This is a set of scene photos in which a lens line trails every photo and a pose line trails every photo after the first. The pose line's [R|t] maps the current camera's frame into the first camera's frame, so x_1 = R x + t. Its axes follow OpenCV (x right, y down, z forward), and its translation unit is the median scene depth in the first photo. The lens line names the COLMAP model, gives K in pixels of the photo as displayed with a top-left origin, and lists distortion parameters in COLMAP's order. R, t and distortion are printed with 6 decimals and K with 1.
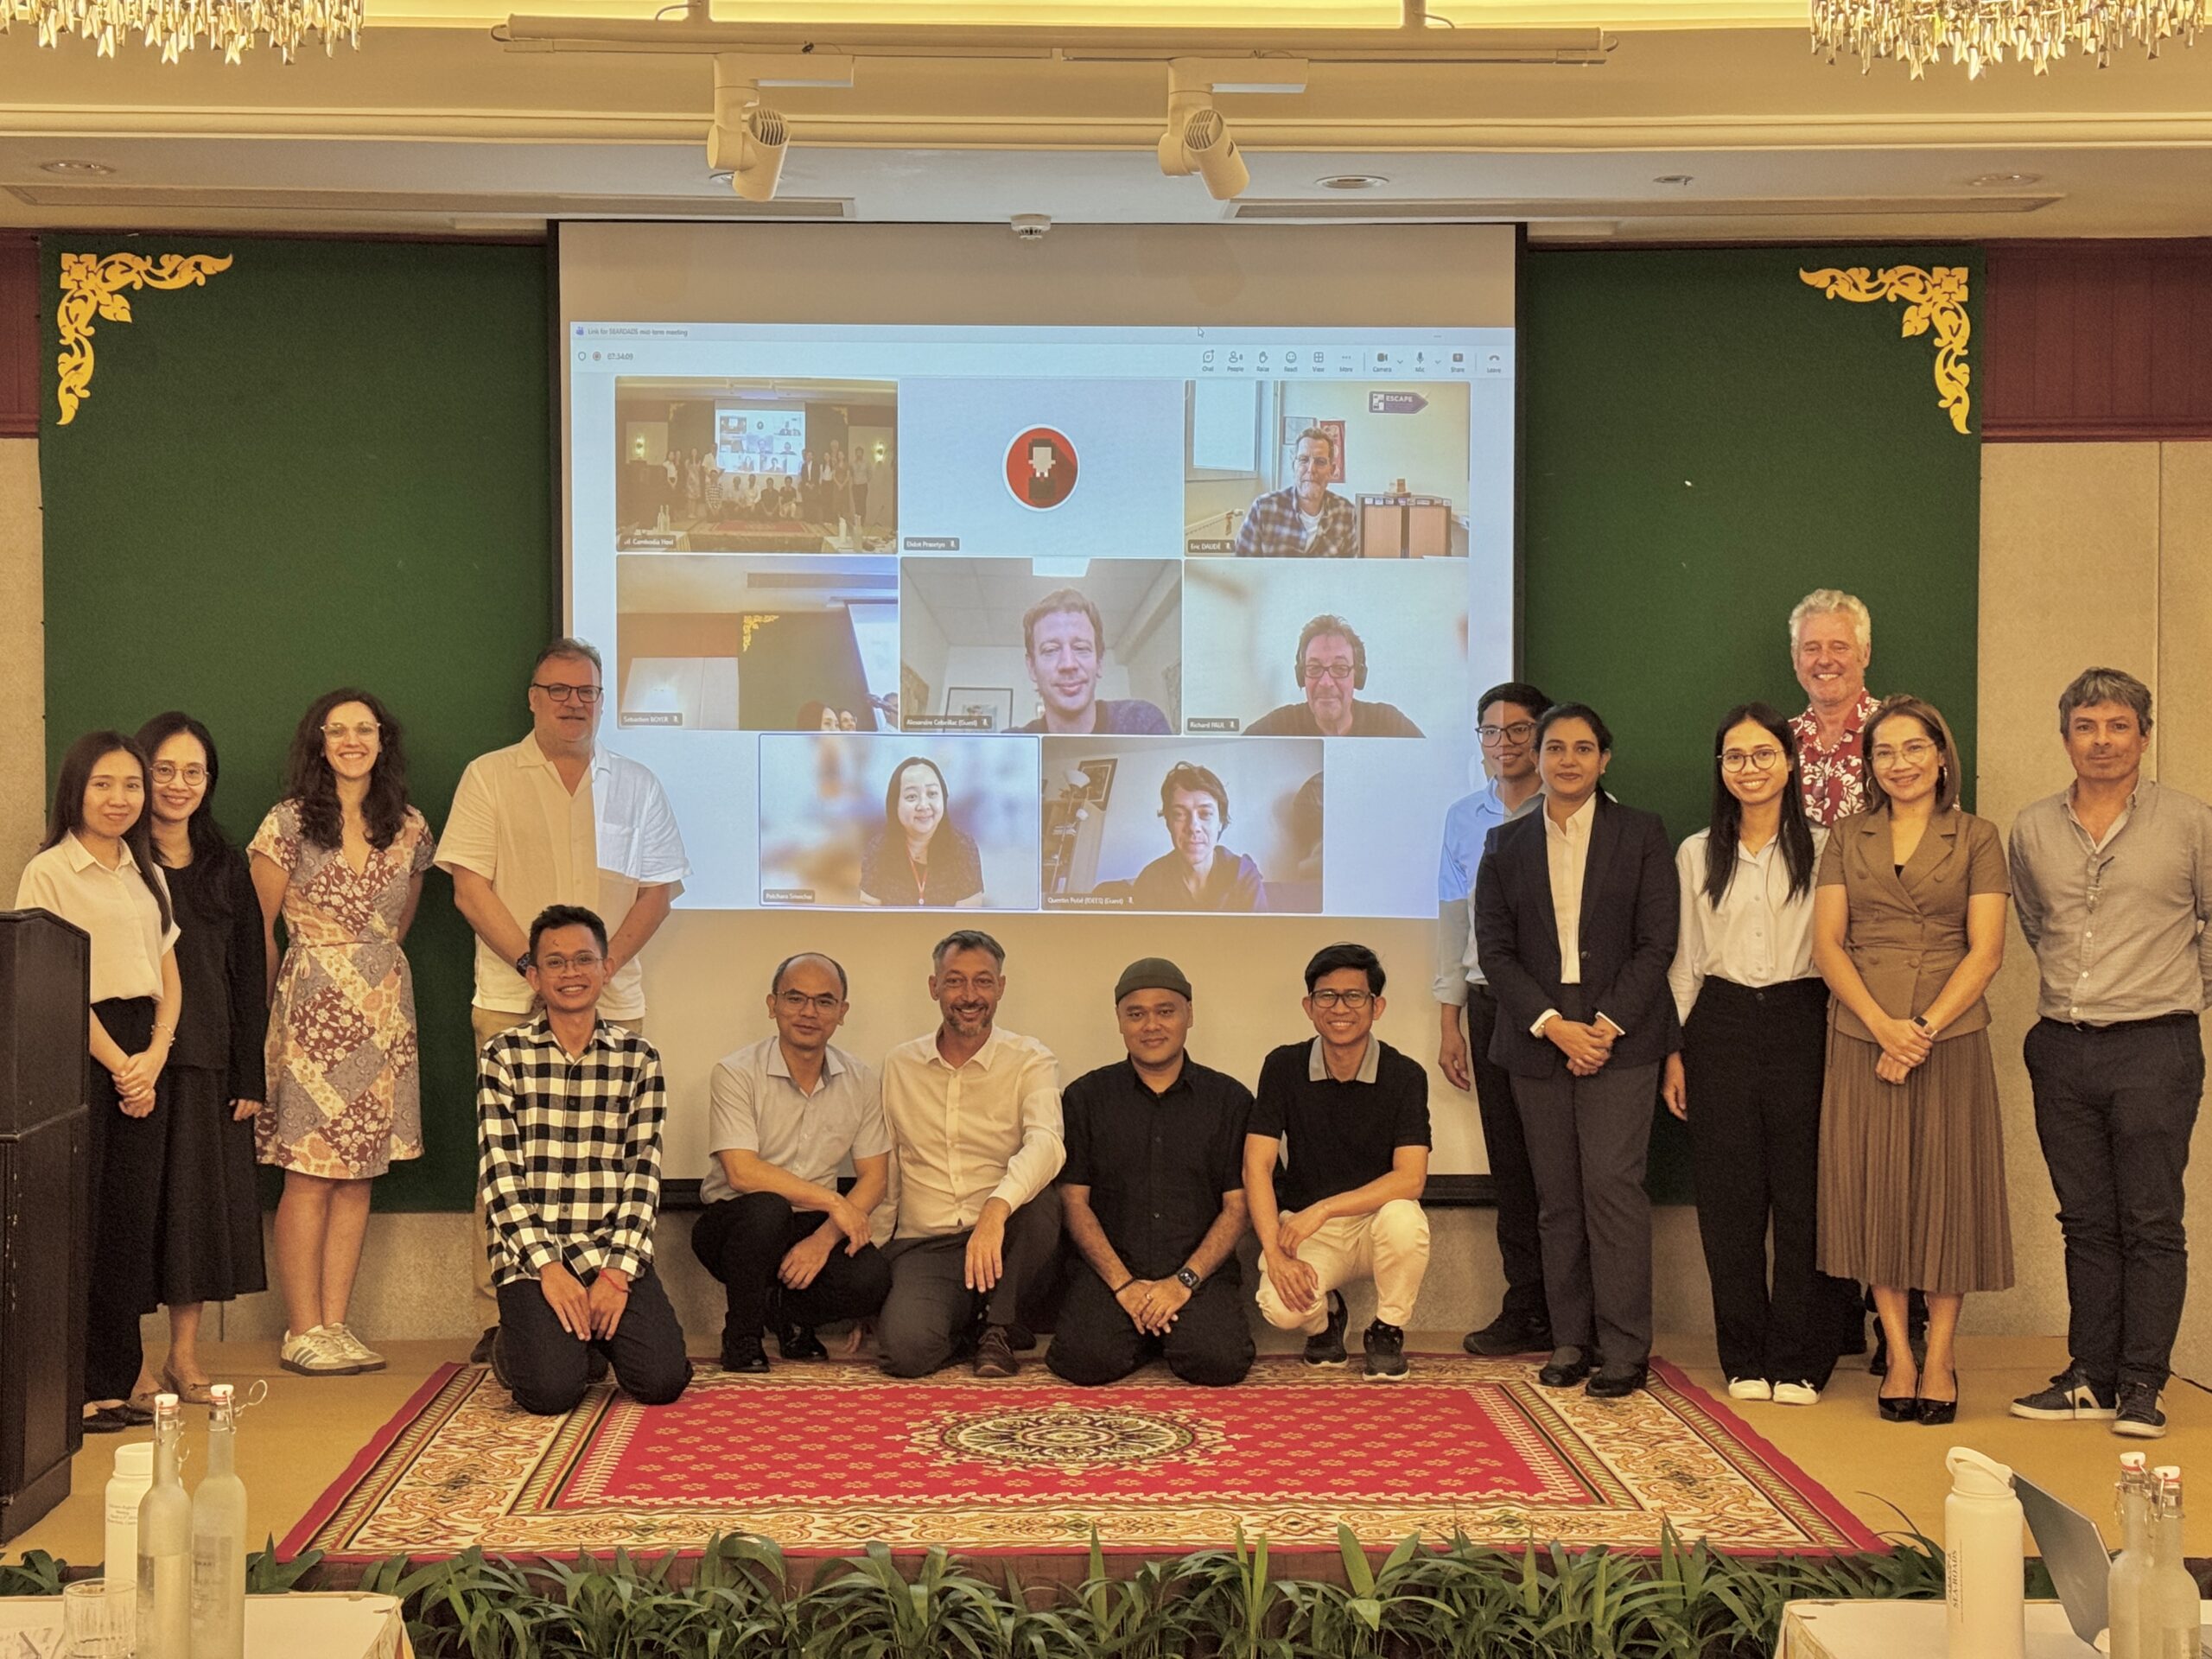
lens RADIAL K [[2993.9, 0, 1106.0], [0, 2993.9, 829.5], [0, 0, 1]] dist [0.178126, -0.048802]
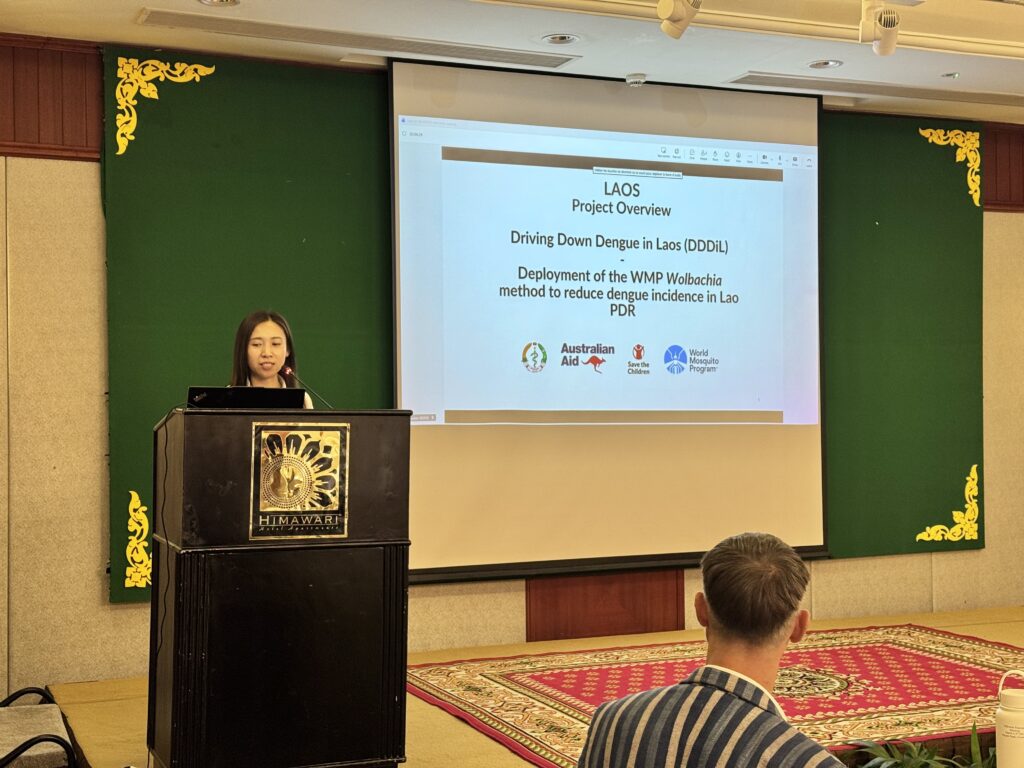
lens RADIAL K [[1386.0, 0, 512.0], [0, 1386.0, 384.0], [0, 0, 1]] dist [0.178126, -0.048802]
pose [[0.925031, -0.004351, 0.379866, -0.439955], [0.020090, 0.999096, -0.037477, 0.033586], [-0.379360, 0.042299, 0.924282, 0.175054]]
